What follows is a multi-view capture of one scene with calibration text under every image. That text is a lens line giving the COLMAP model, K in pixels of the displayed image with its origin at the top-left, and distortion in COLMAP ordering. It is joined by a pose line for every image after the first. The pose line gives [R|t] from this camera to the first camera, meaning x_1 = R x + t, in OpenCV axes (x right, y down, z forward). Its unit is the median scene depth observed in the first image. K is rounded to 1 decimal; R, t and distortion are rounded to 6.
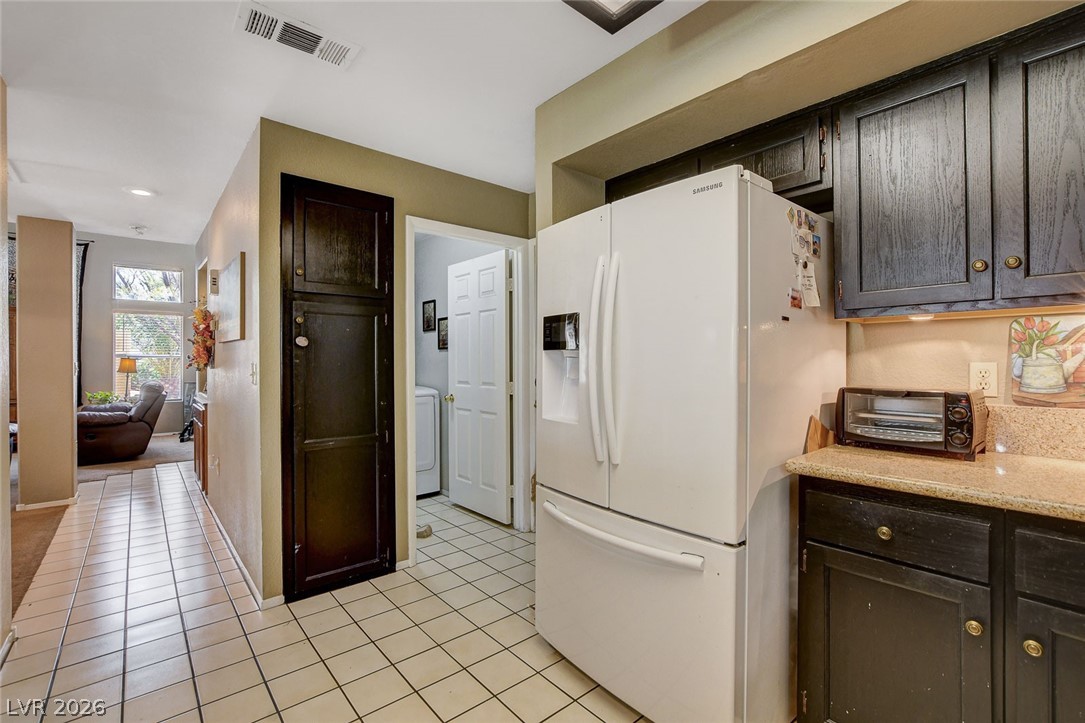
lens RADIAL K [[476.5, 0, 543.2], [0, 476.5, 358.4], [0, 0, 1]] dist [-0.021276, 0.000013]
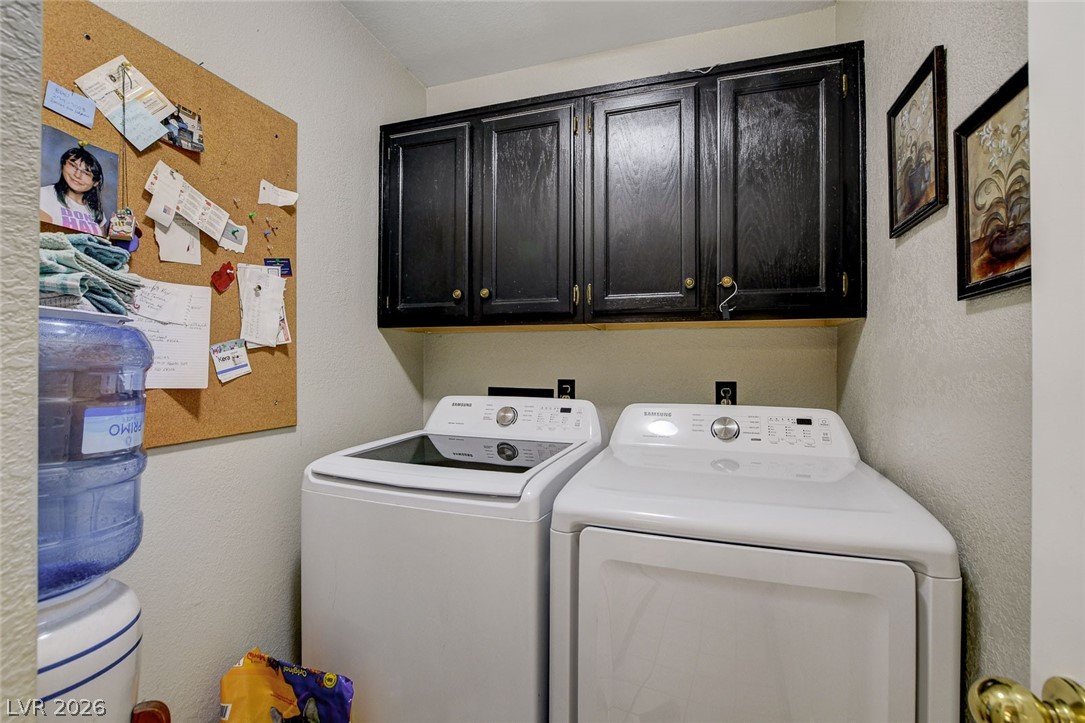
lens RADIAL K [[478.9, 0, 542.5], [0, 478.9, 361.5], [0, 0, 1]] dist [-0.022617, 0.000000]
pose [[0.515861, -0.000715, -0.856672, -0.153825], [-0.002354, 0.999995, -0.002252, 0.006183], [0.856669, 0.003178, 0.515856, 0.793801]]
